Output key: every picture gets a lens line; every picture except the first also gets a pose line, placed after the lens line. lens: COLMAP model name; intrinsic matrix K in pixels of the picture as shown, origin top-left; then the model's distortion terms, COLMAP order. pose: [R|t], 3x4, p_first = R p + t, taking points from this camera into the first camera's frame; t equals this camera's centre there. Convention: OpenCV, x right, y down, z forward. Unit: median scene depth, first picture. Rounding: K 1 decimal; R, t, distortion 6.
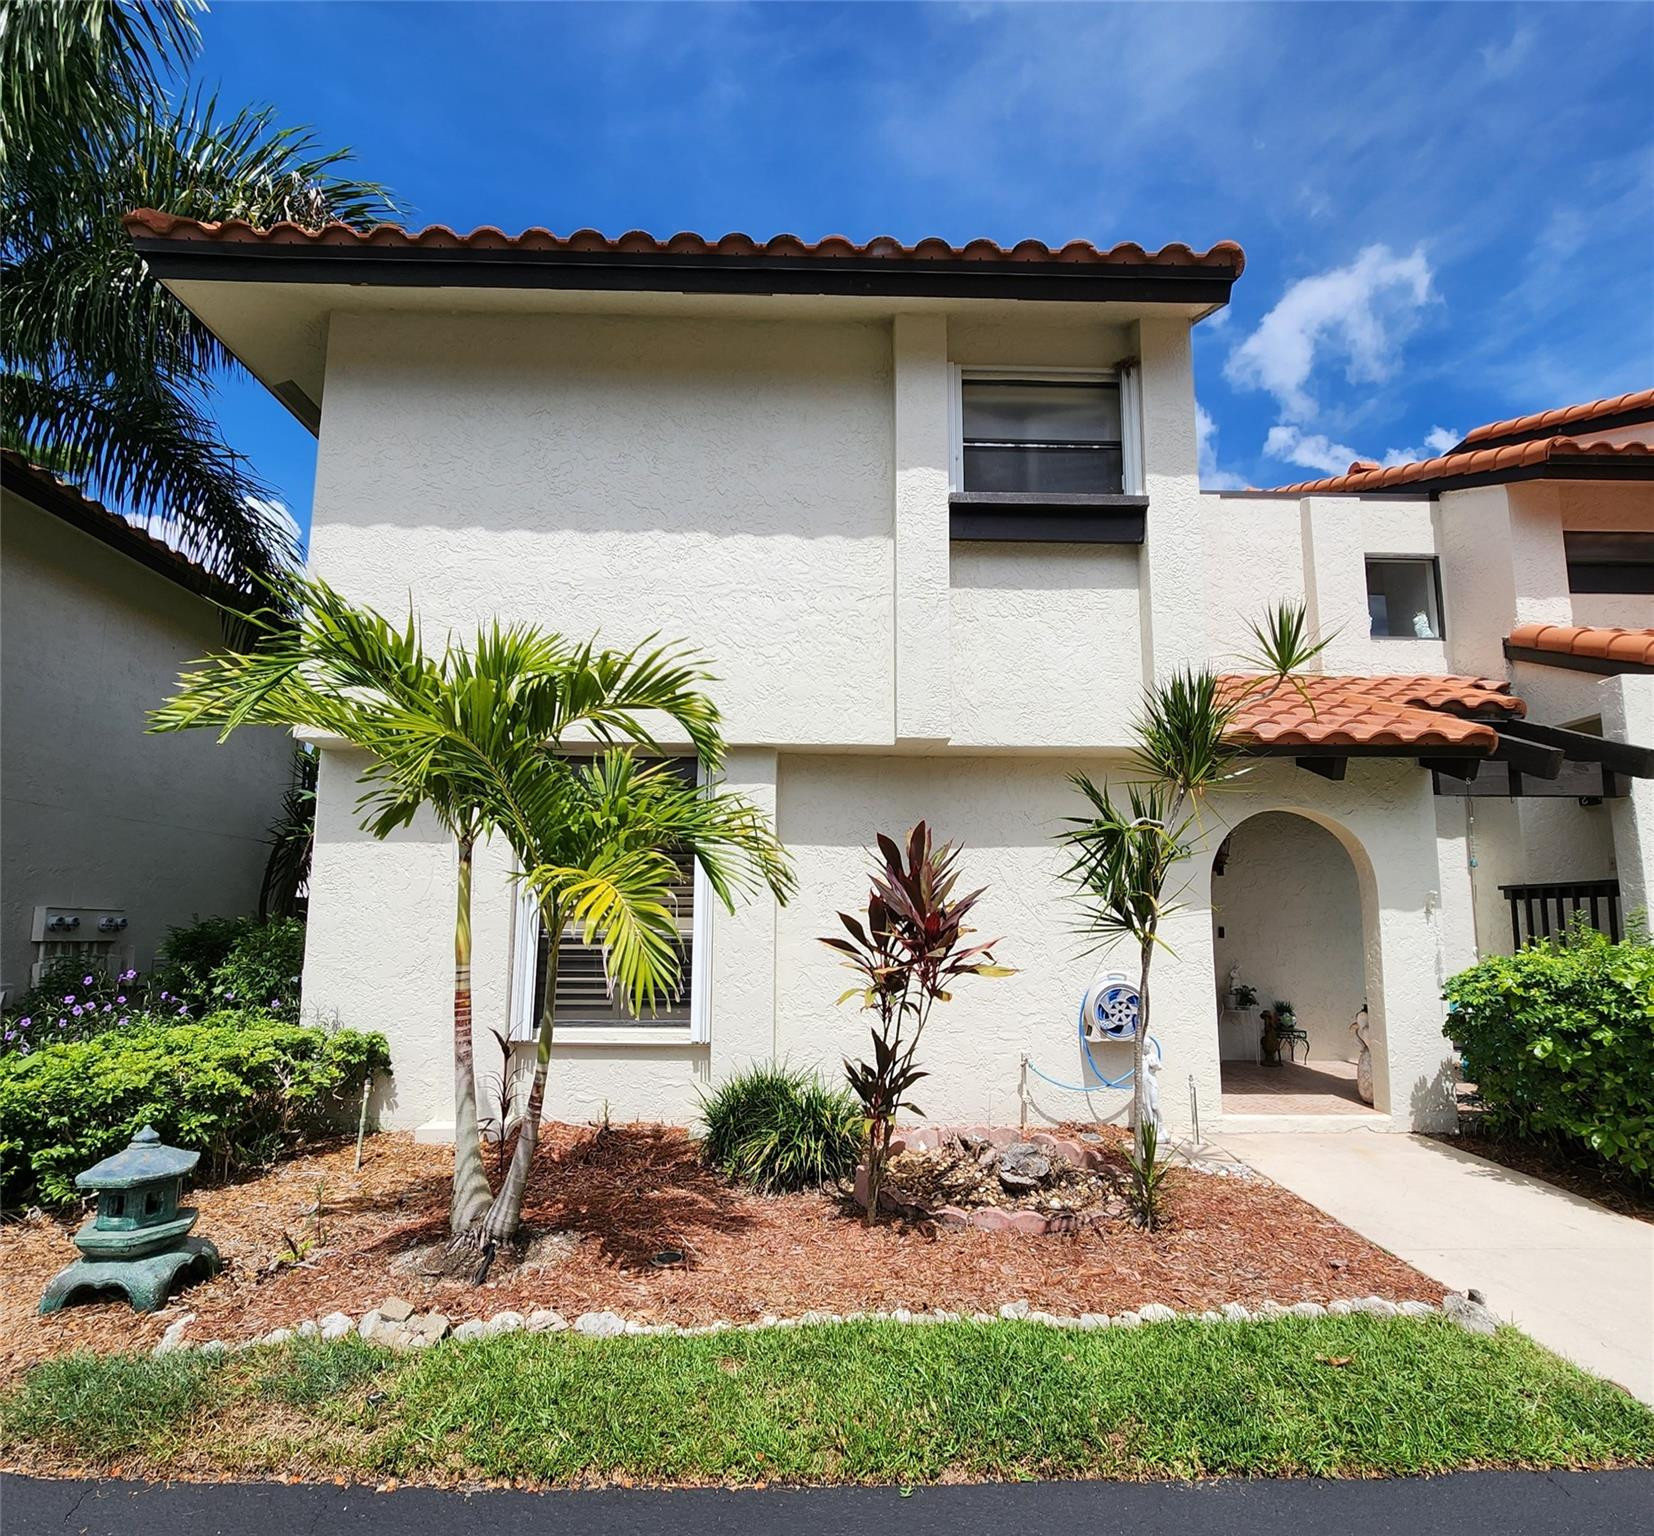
lens RADIAL K [[856.2, 0, 823.4], [0, 856.2, 826.6], [0, 0, 1]] dist [-0.016685, -0.000376]
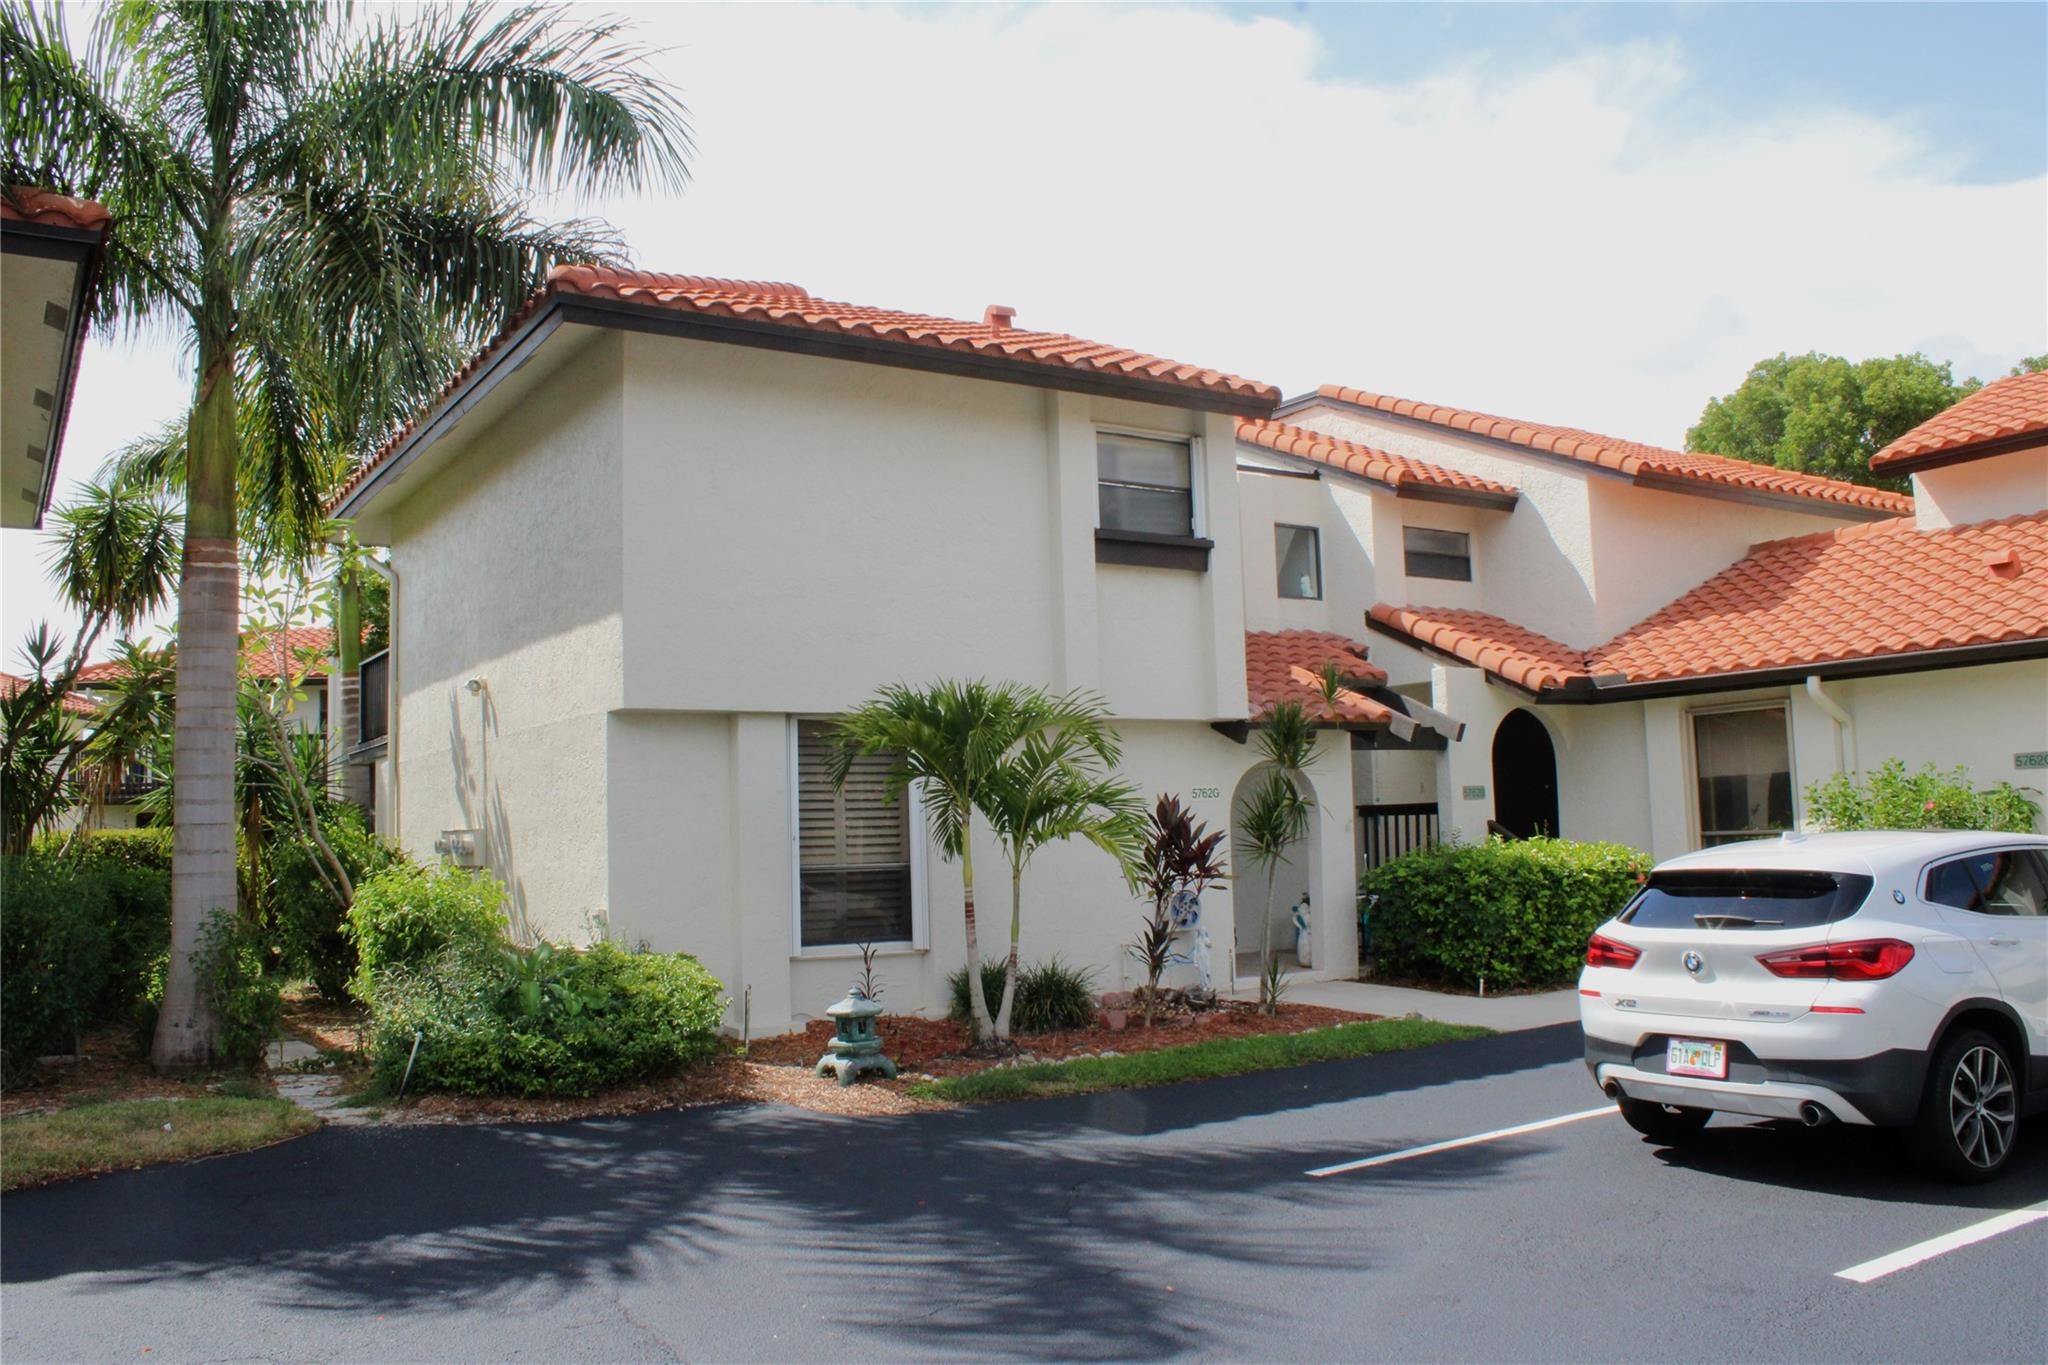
lens RADIAL K [[1692.5, 0, 1015.8], [0, 1692.5, 655.1], [0, 0, 1]] dist [-0.167801, 0.146940]
pose [[0.840361, 0.030298, 0.541179, -1.340605], [-0.033104, 0.999442, -0.004550, -0.170285], [-0.541015, -0.014092, 0.840895, -1.114785]]
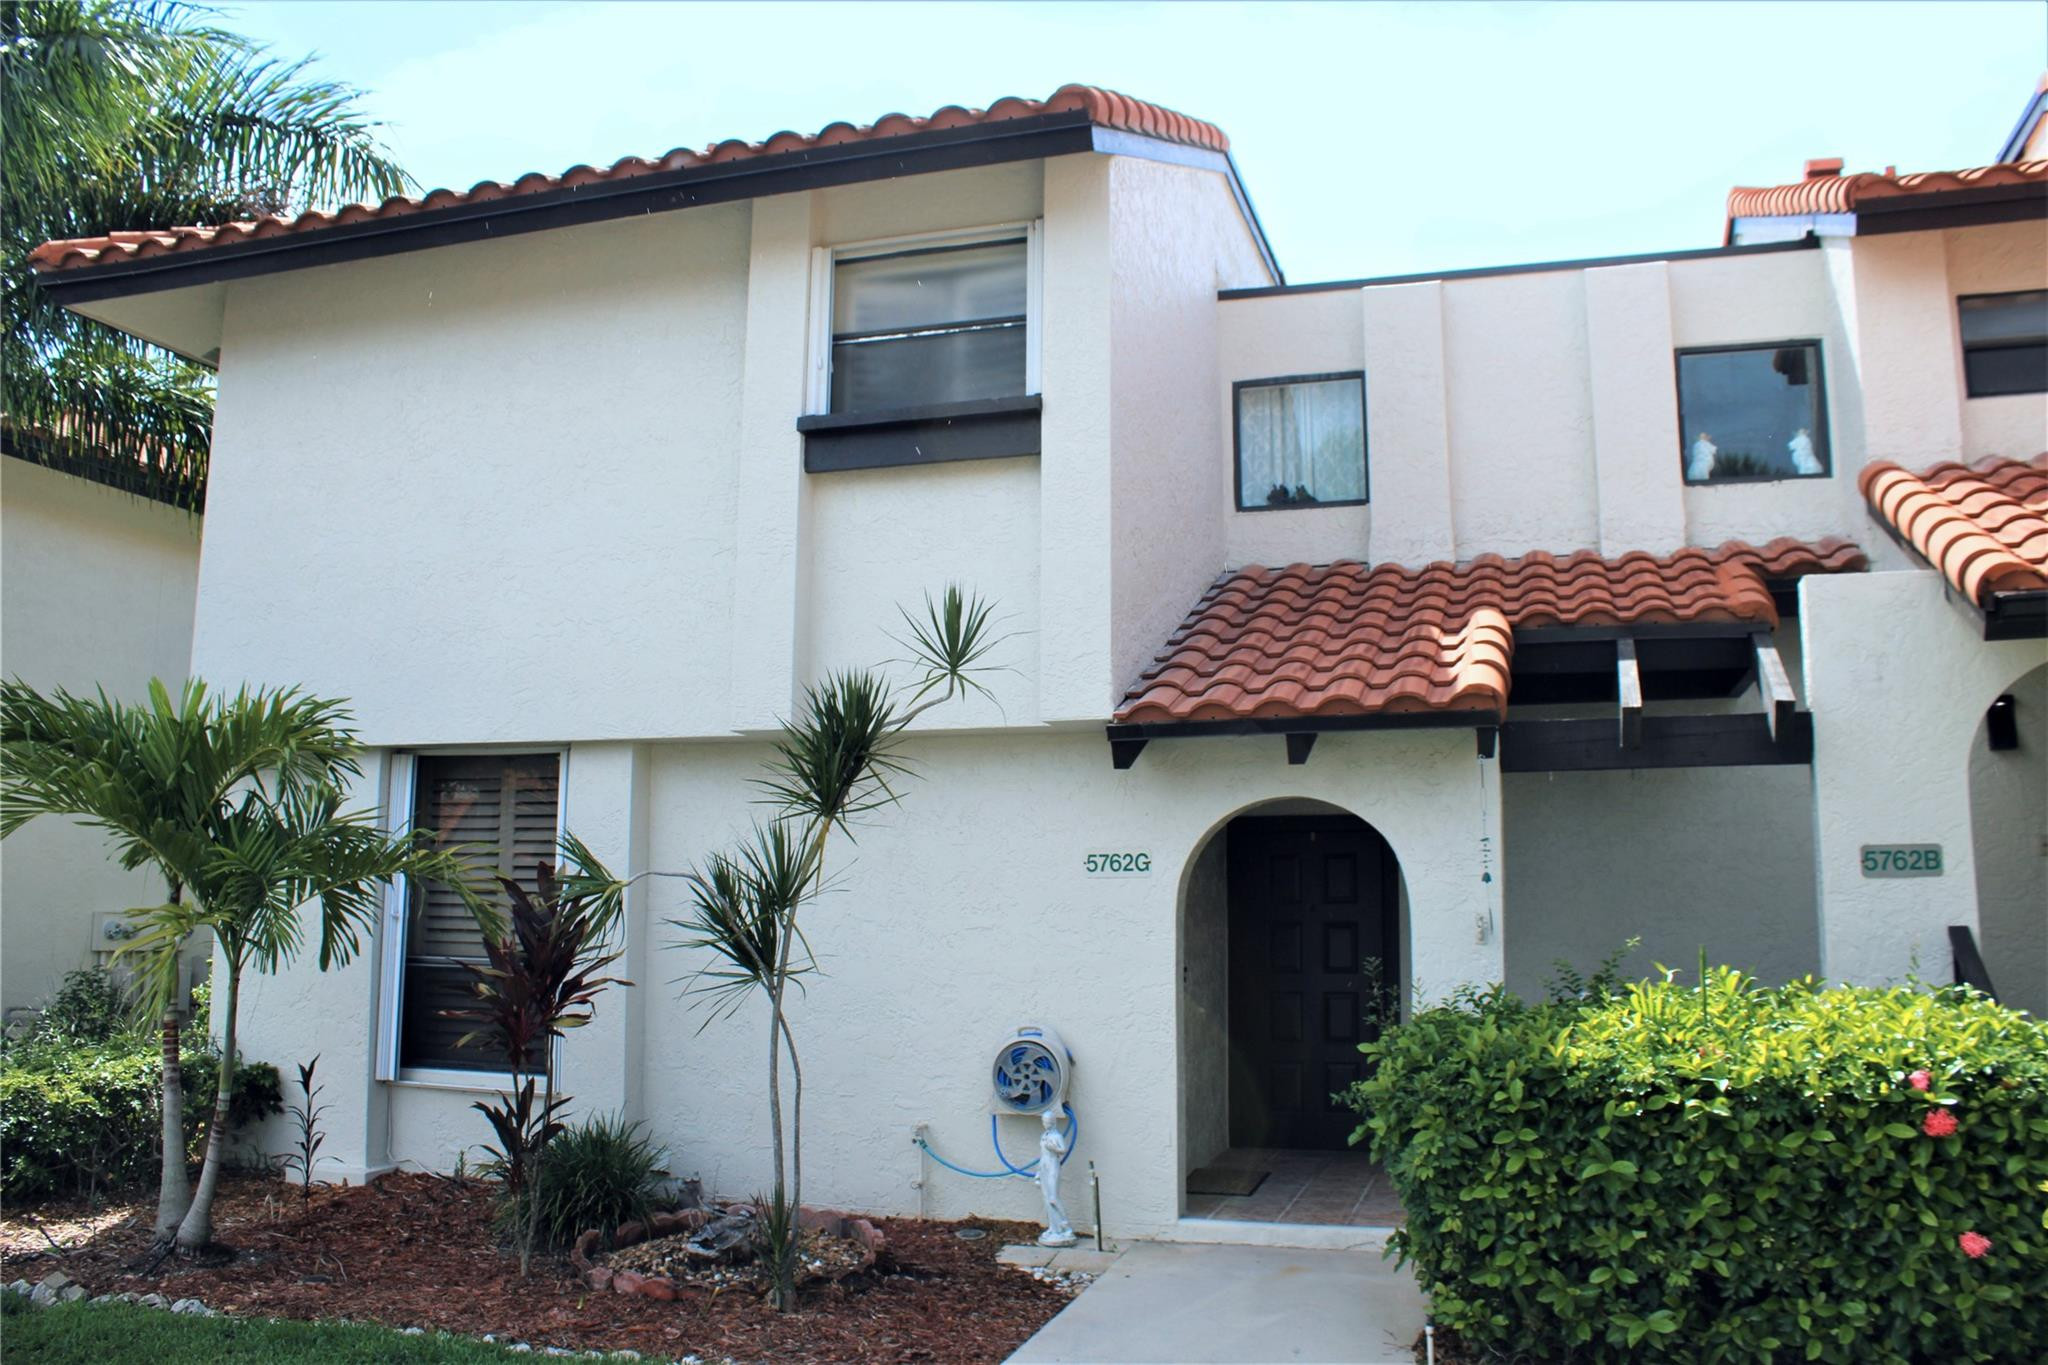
lens RADIAL K [[1692.5, 0, 1015.8], [0, 1692.5, 655.1], [0, 0, 1]] dist [-0.167801, 0.146940]
pose [[0.950737, -0.047902, -0.306276, 0.786941], [0.034521, 0.998204, -0.048963, -0.080360], [0.308071, 0.035978, 0.950683, -0.409251]]
